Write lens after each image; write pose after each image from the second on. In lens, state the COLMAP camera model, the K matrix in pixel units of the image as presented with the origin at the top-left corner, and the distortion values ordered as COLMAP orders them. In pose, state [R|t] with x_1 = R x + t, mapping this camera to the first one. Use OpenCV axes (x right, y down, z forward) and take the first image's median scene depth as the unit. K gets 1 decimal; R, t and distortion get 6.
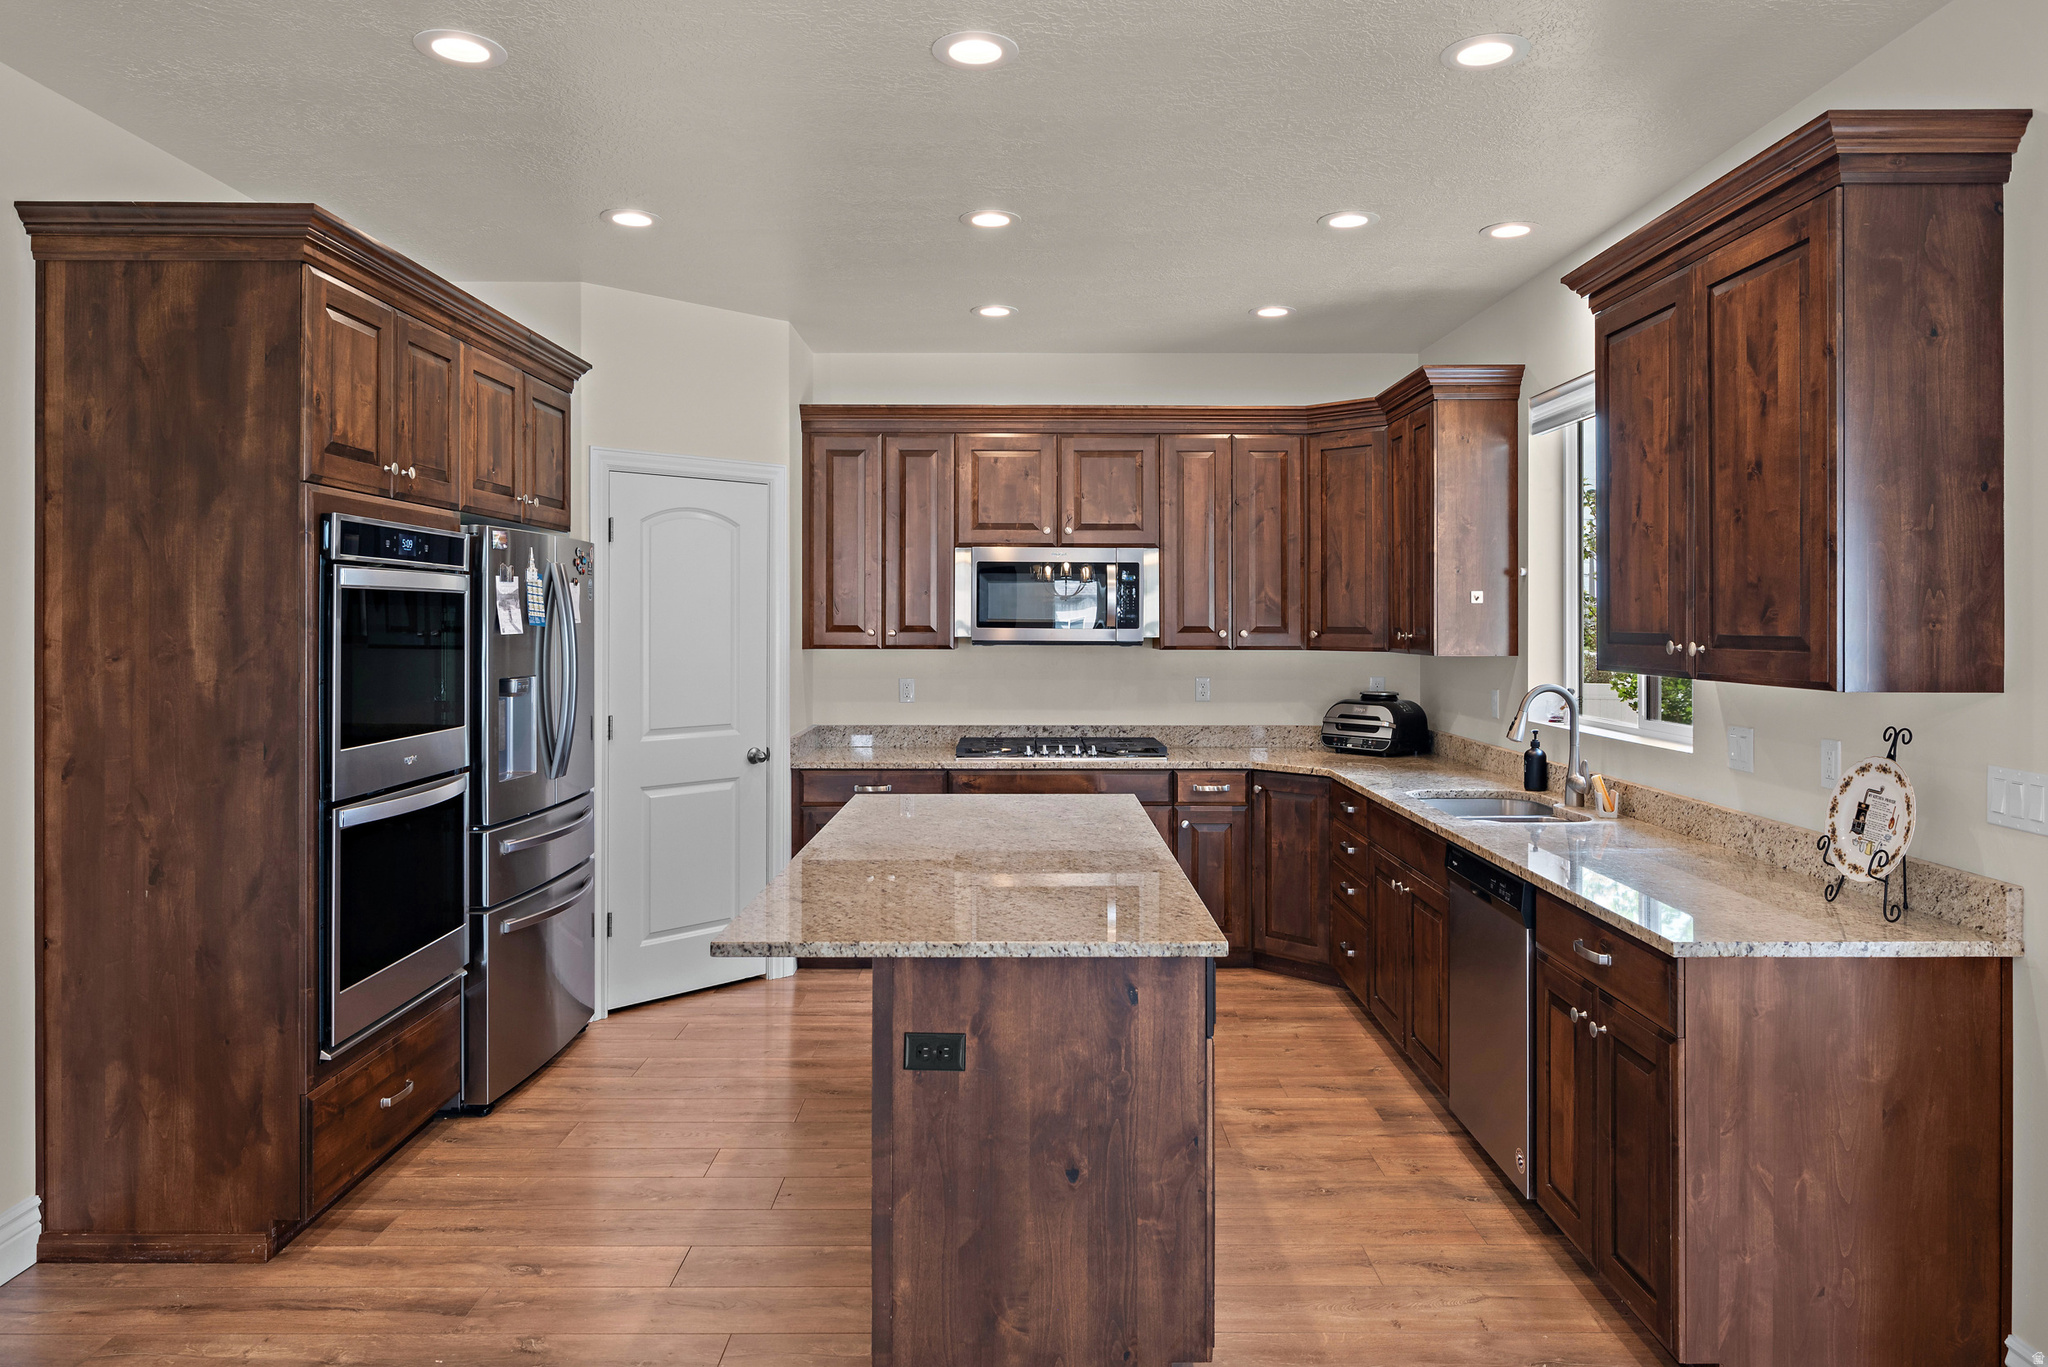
lens RADIAL K [[1300.0, 0, 1036.4], [0, 1300.0, 619.9], [0, 0, 1]] dist [0.000180, -0.000661]
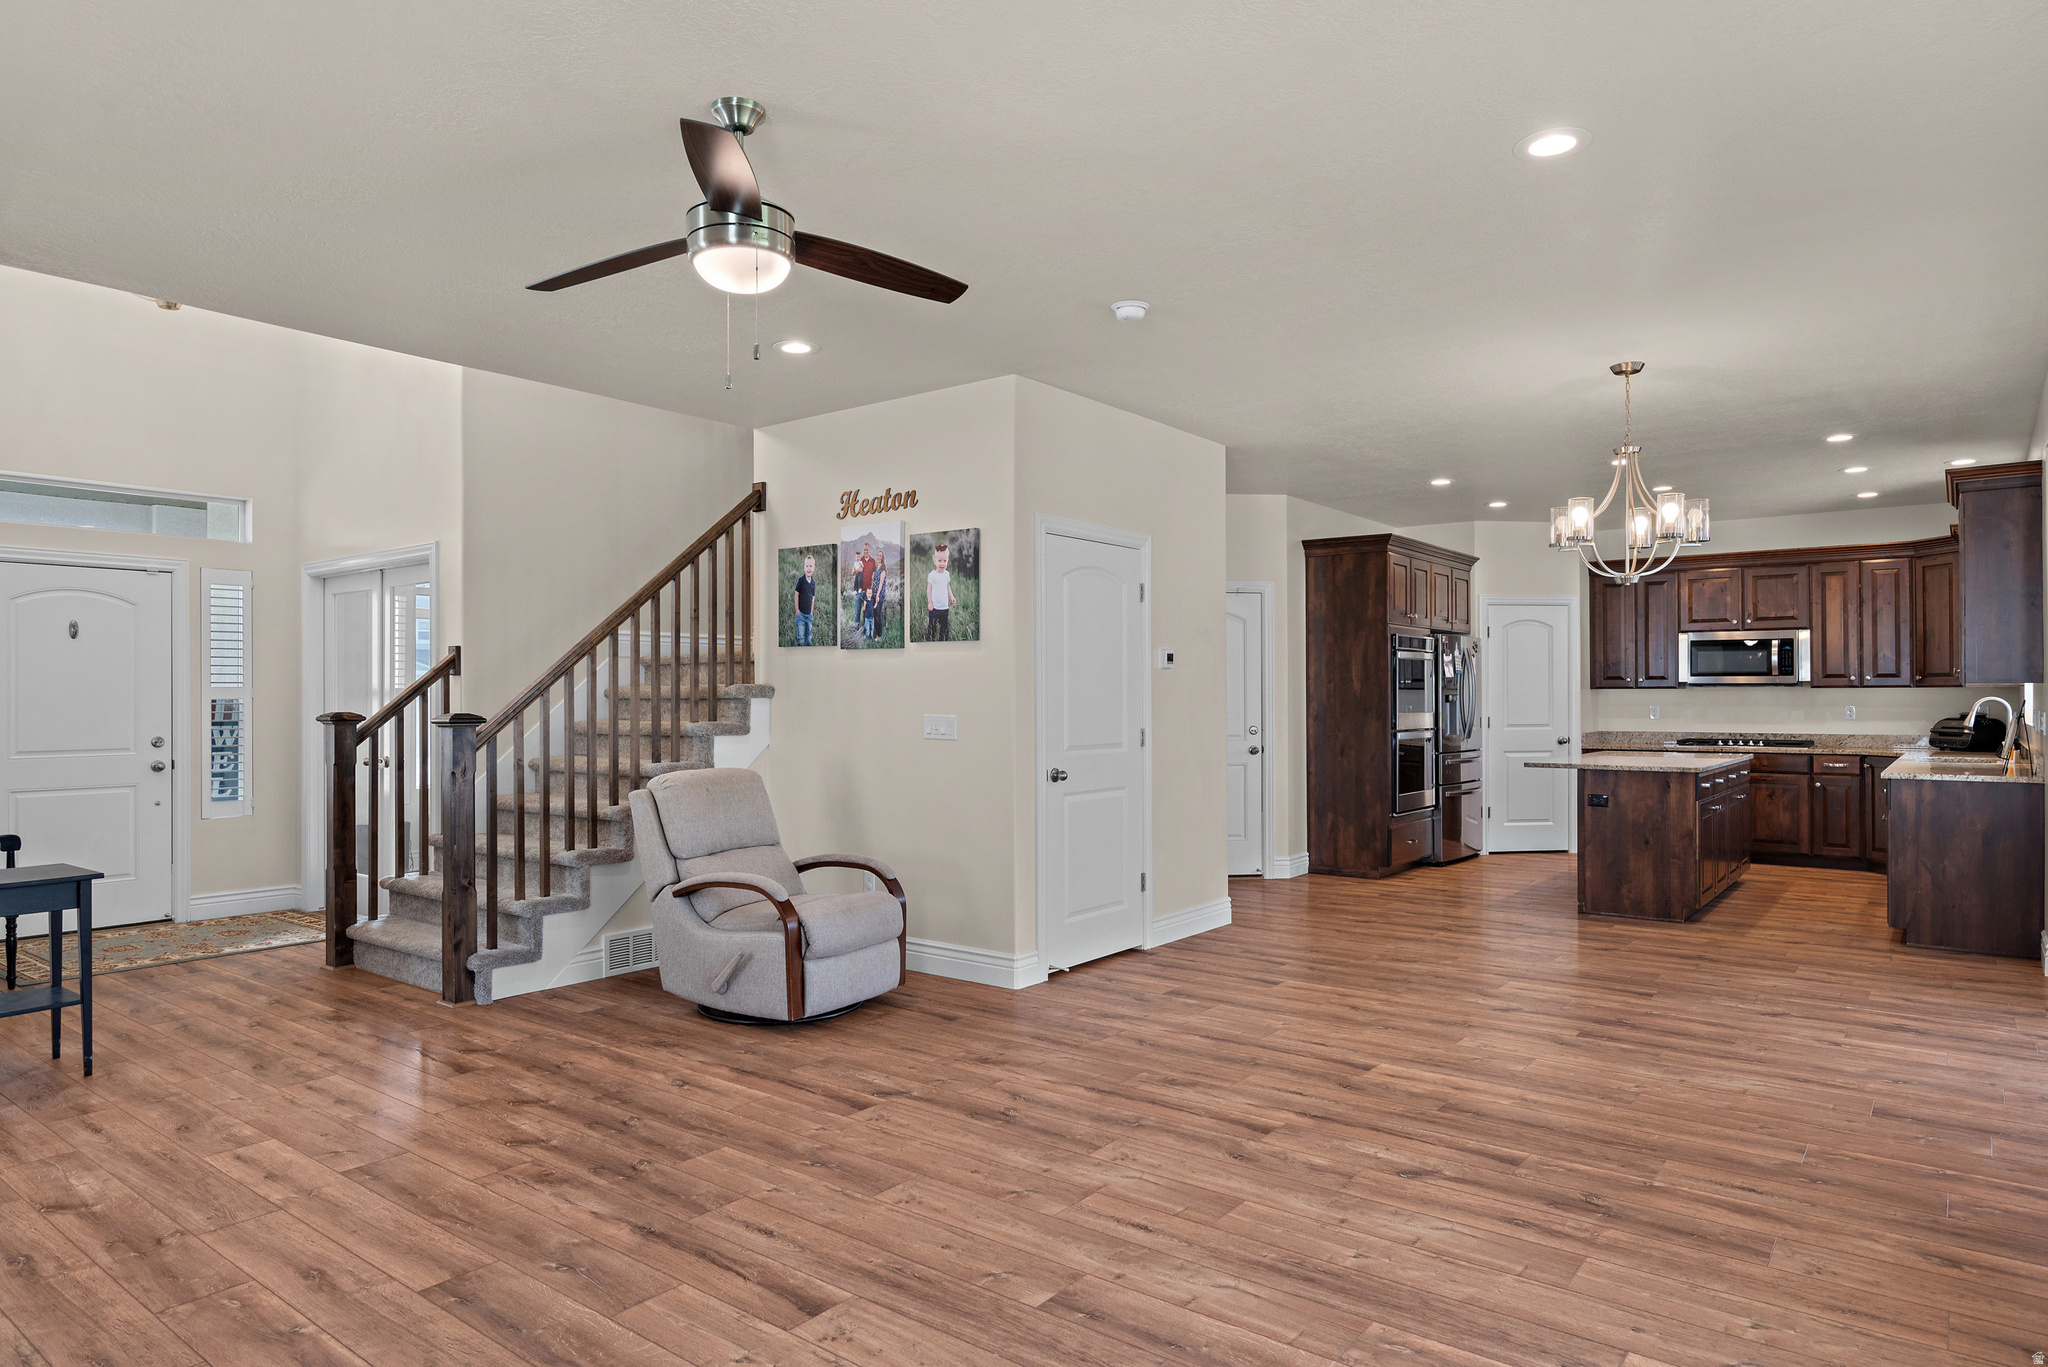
lens RADIAL K [[1220.6, 0, 1033.7], [0, 1220.6, 692.2], [0, 0, 1]] dist [0.003409, -0.001371]
pose [[0.787003, -0.005698, -0.616923, 0.415085], [0.002576, 0.999979, -0.005951, 0.052253], [0.616944, 0.003094, 0.787001, -1.341336]]
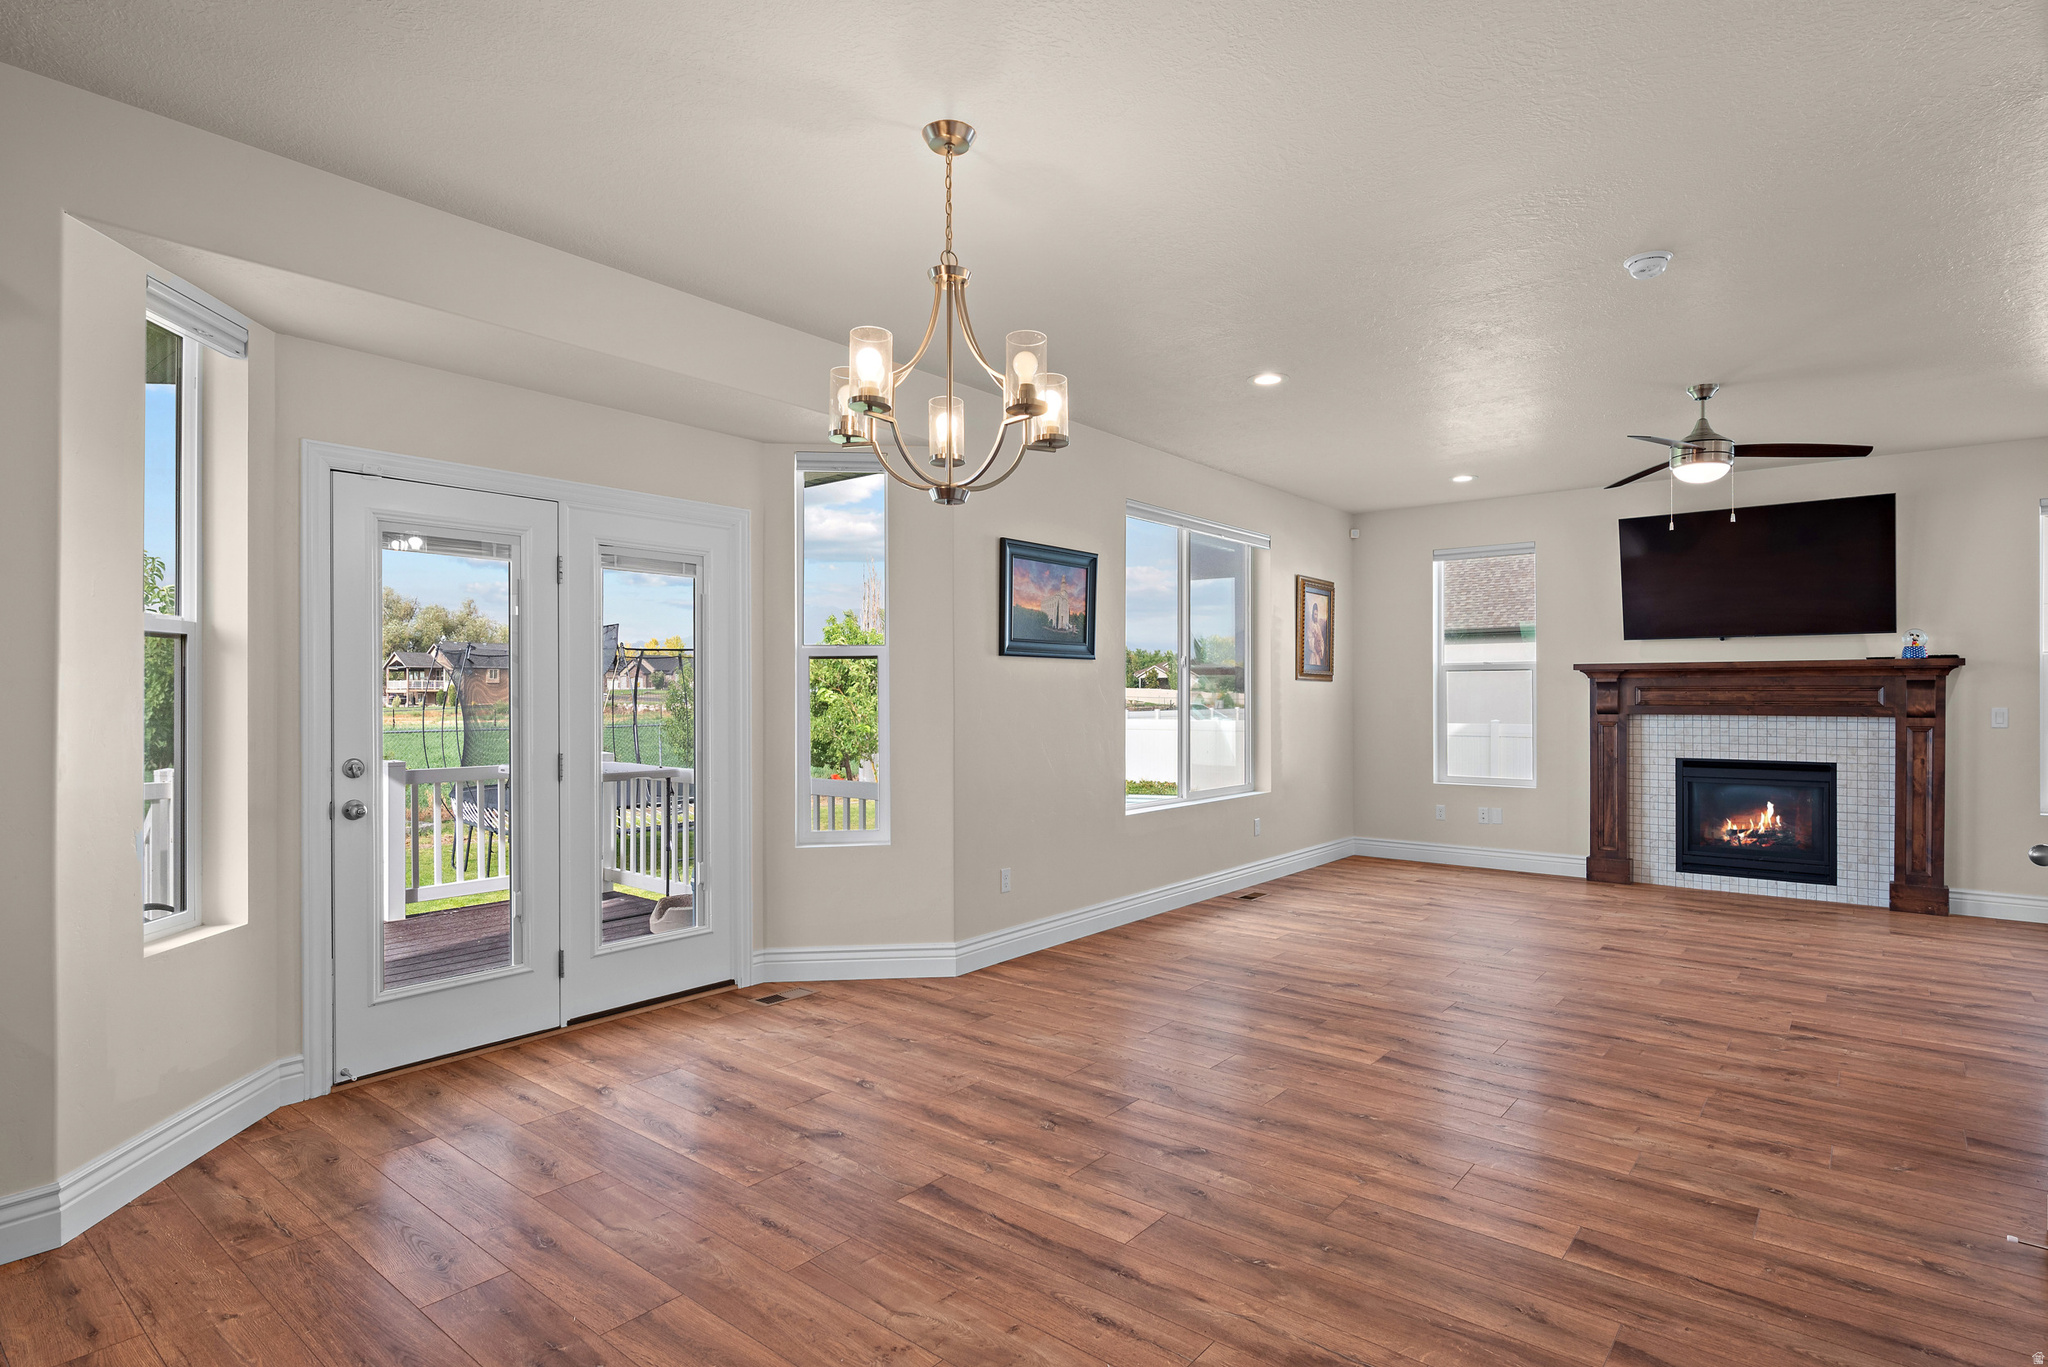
lens RADIAL K [[1047.6, 0, 1035.4], [0, 1047.6, 684.9], [0, 0, 1]] dist [-0.003026, 0.000555]
pose [[-0.770947, 0.006120, 0.636870, -0.378558], [0.000036, 0.999954, -0.009564, 0.051937], [-0.636900, -0.007350, -0.770912, 0.617282]]
